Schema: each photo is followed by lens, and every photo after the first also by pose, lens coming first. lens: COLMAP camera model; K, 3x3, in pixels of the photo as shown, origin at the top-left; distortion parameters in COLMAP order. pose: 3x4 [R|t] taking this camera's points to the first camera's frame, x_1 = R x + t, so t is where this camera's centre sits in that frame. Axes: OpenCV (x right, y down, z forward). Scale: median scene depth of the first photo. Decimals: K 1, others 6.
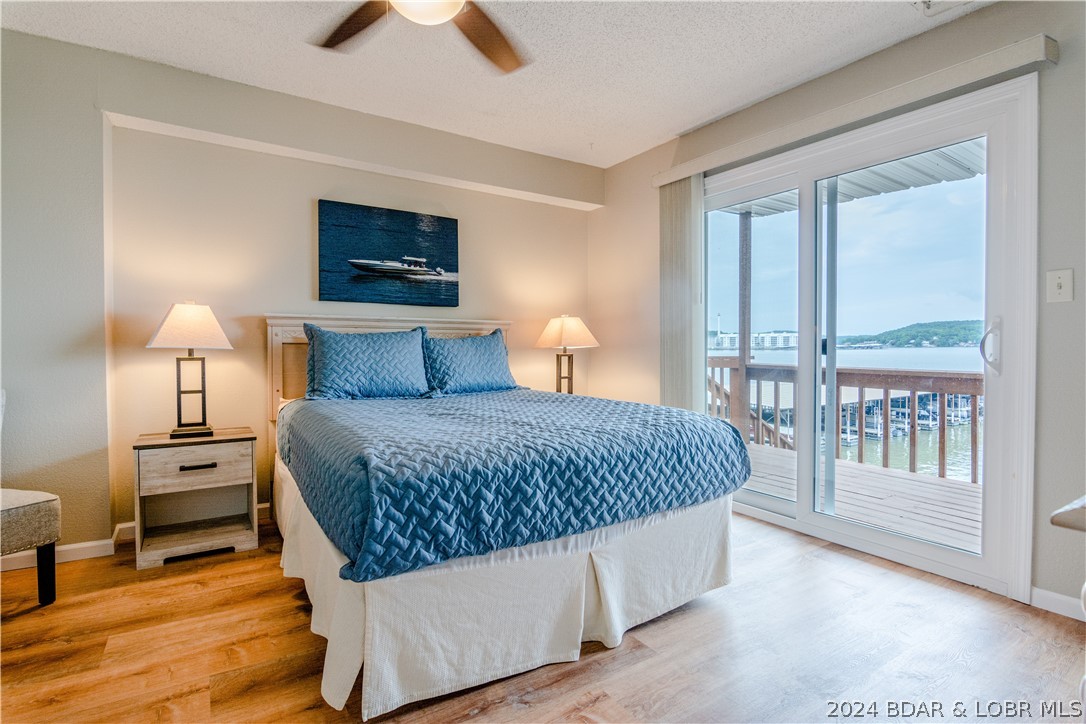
lens RADIAL K [[542.0, 0, 540.6], [0, 542.0, 355.4], [0, 0, 1]] dist [-0.003141, -0.000429]
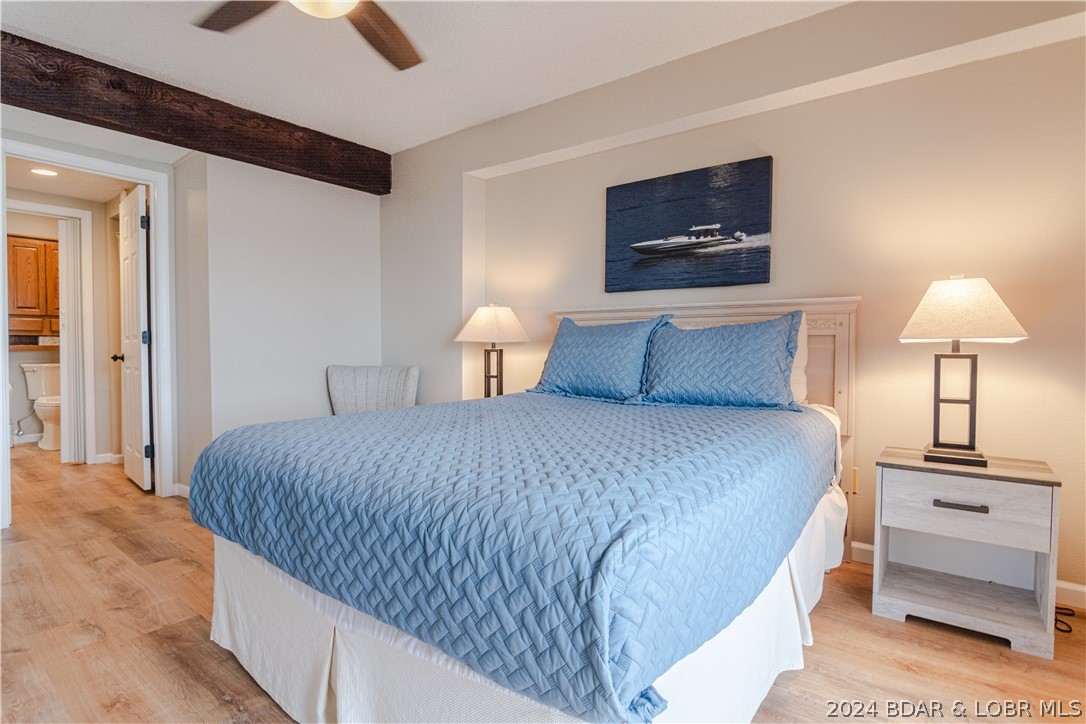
lens RADIAL K [[542.0, 0, 540.6], [0, 542.0, 355.4], [0, 0, 1]] dist [-0.003141, -0.000429]
pose [[0.328569, 0.021342, -0.944239, 0.439428], [-0.015791, 0.999729, 0.017101, -0.003902], [0.944348, 0.009291, 0.328817, 0.536255]]
